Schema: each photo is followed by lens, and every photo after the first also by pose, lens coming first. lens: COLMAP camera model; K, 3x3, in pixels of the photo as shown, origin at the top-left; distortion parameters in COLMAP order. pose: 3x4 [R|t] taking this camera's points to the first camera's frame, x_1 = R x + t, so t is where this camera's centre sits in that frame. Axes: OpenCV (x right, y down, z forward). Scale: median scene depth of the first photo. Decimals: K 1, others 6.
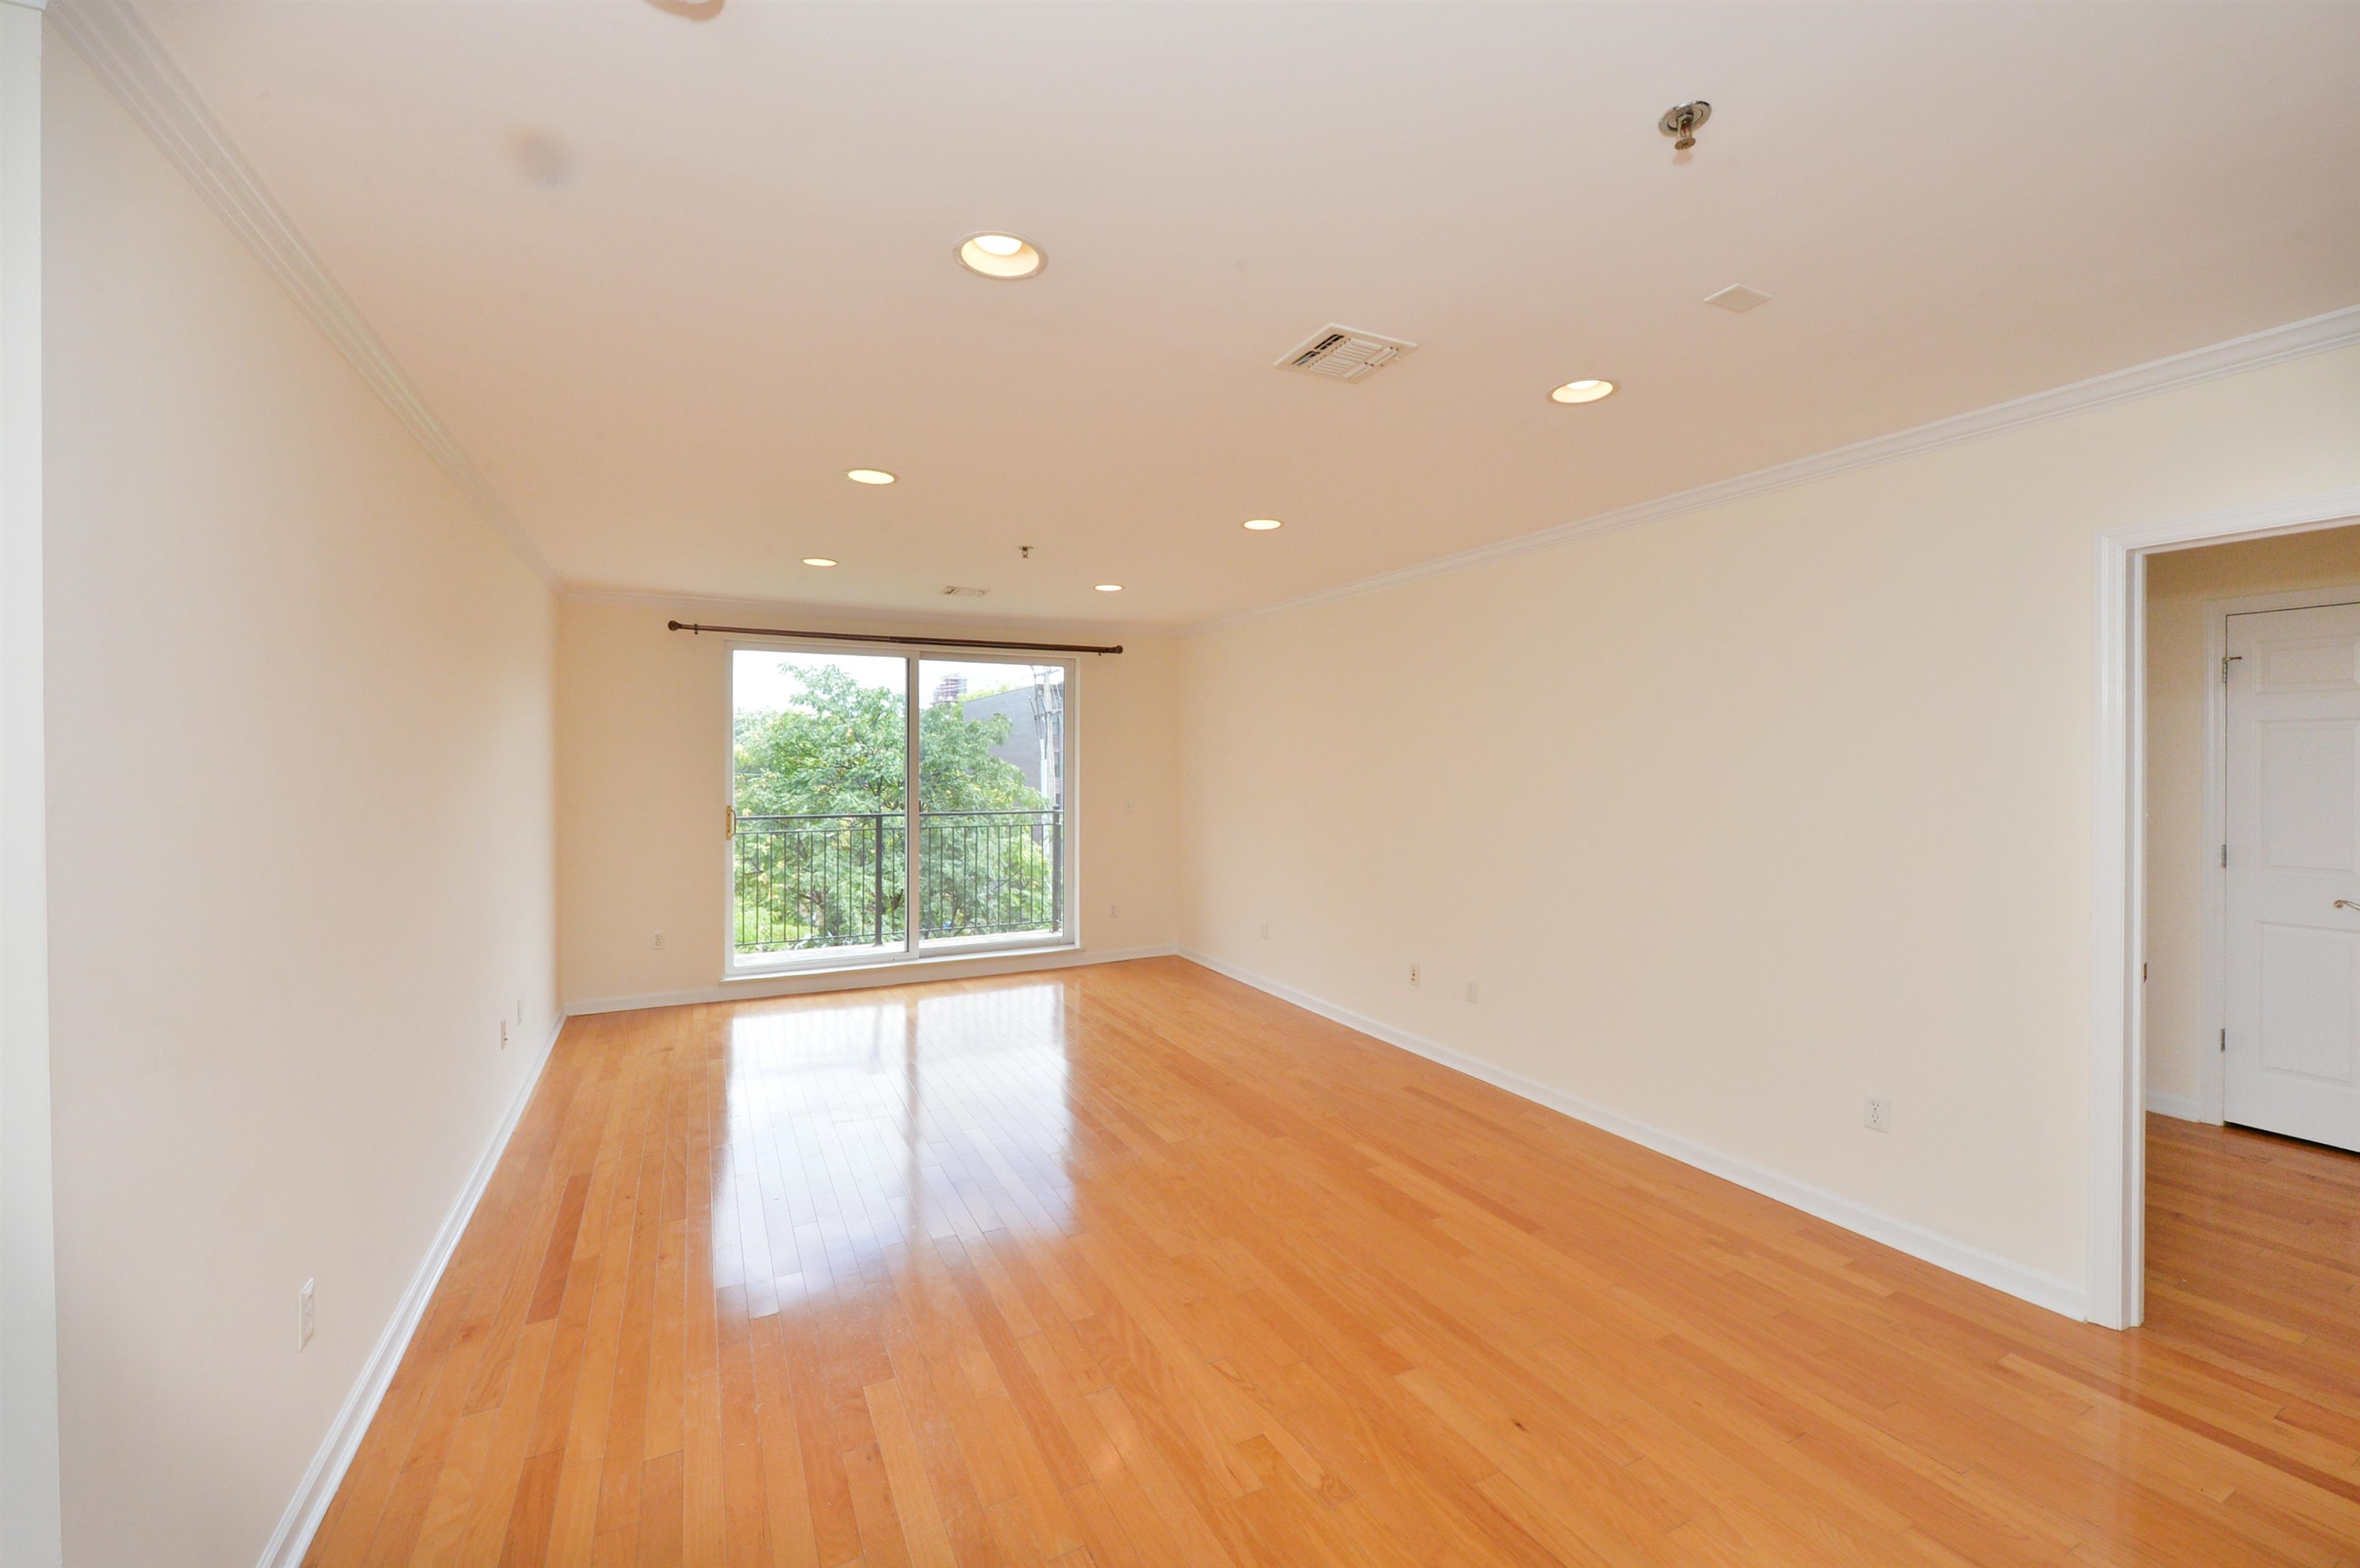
lens RADIAL K [[963.4, 0, 1172.0], [0, 963.4, 773.5], [0, 0, 1]] dist [-0.001123, -0.000245]
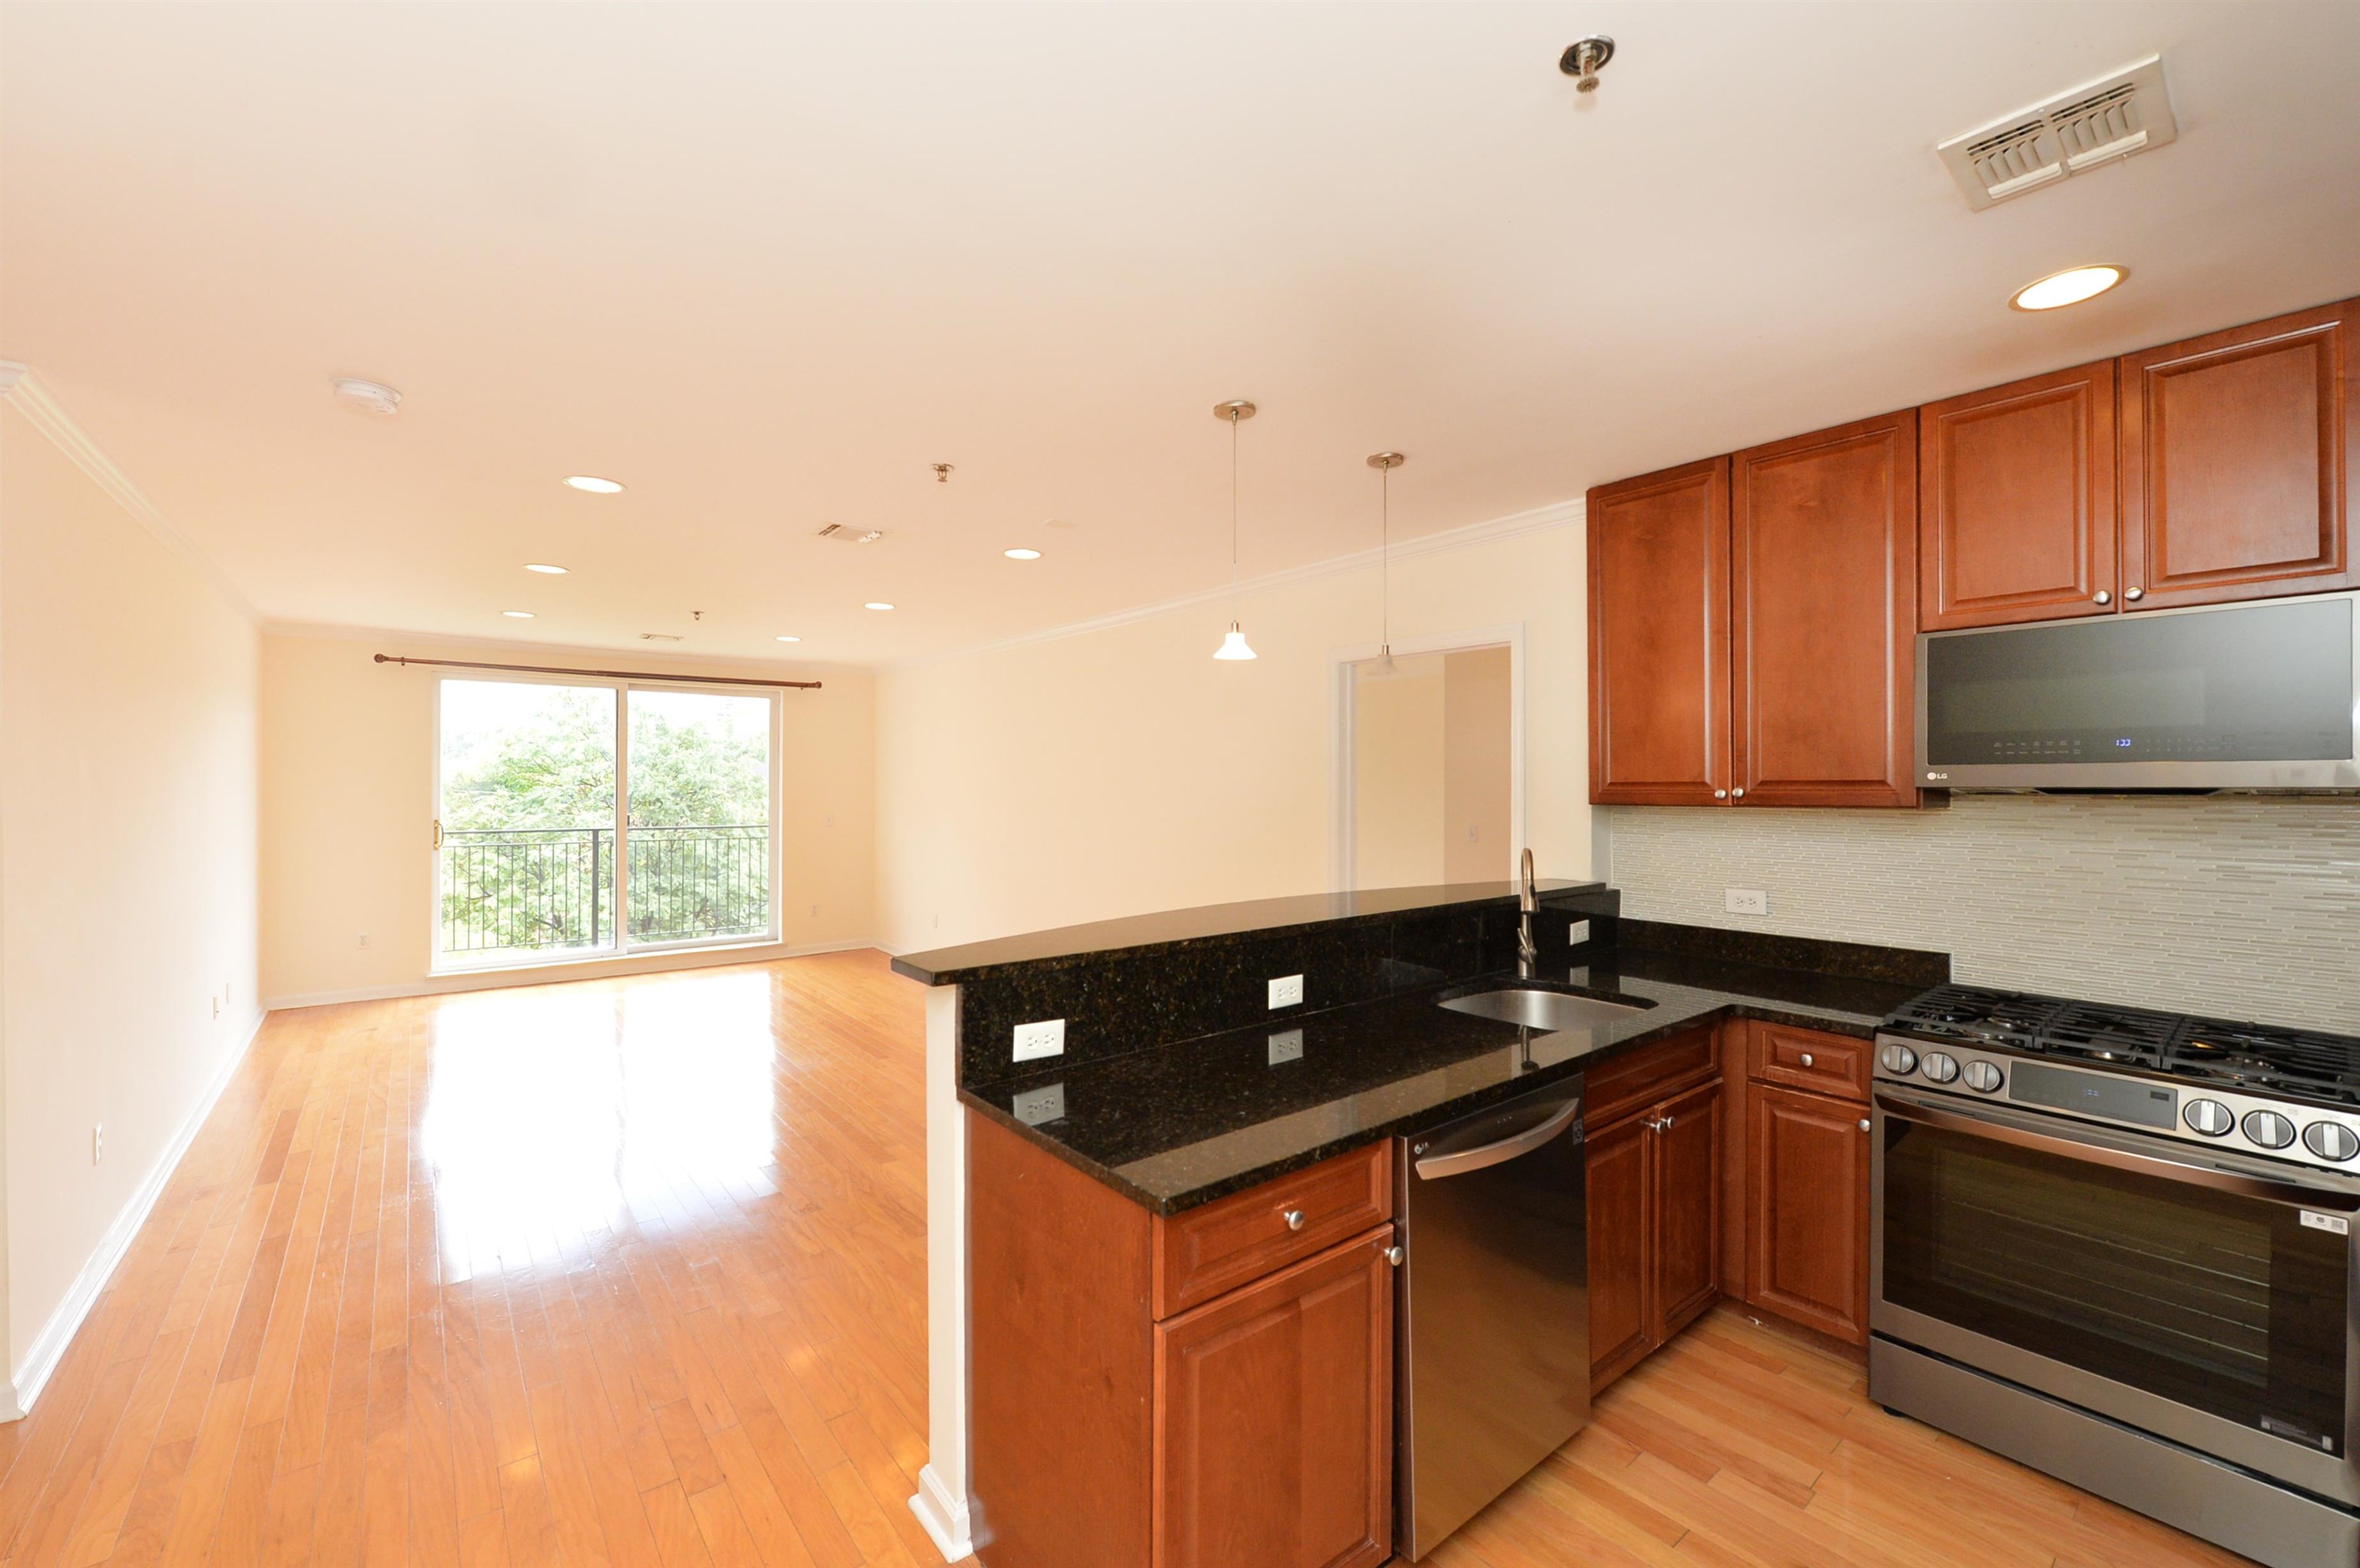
lens RADIAL K [[978.0, 0, 1169.7], [0, 978.0, 789.7], [0, 0, 1]] dist [0.000457, 0.000067]
pose [[0.980440, 0.000759, 0.196817, 0.138056], [-0.000336, 0.999998, -0.002181, 0.000111], [-0.196819, 0.002072, 0.980438, -0.256169]]
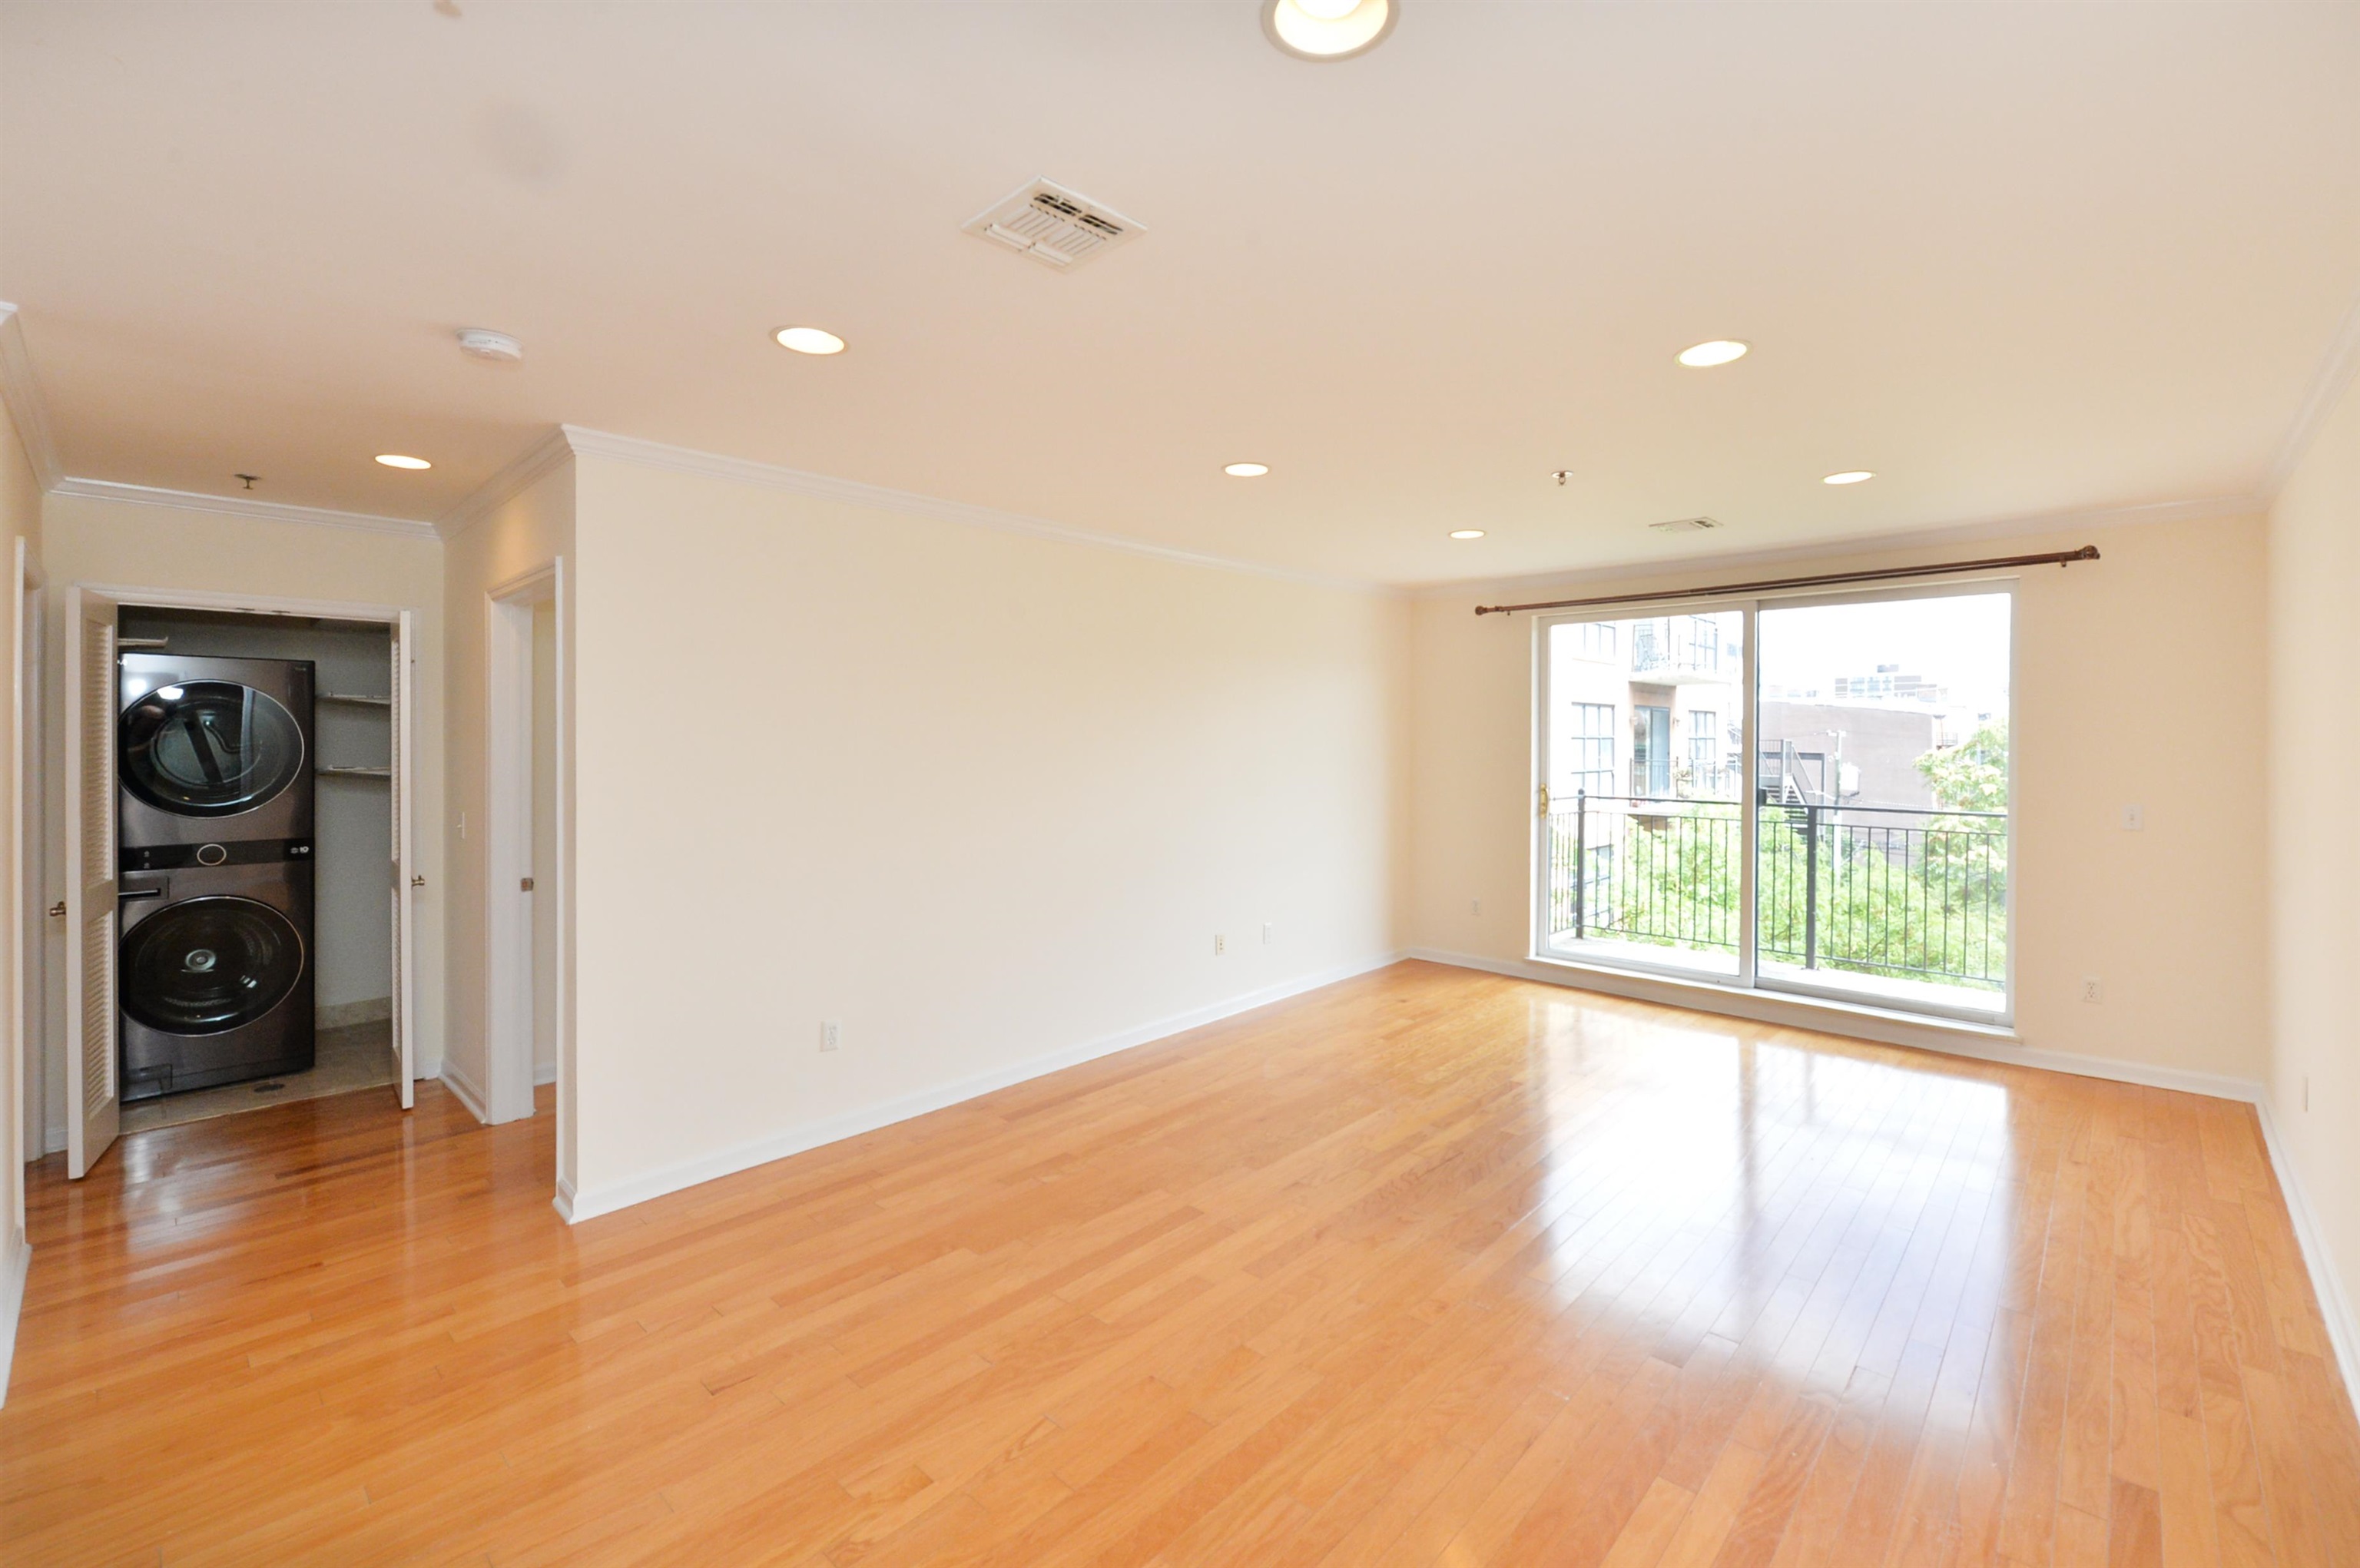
lens RADIAL K [[990.4, 0, 1193.9], [0, 990.4, 743.9], [0, 0, 1]] dist [0.002580, 0.000228]
pose [[0.346986, 0.007095, -0.937844, 0.350683], [-0.011134, 0.999932, 0.003445, -0.007161], [0.937804, 0.009246, 0.347041, 0.296897]]
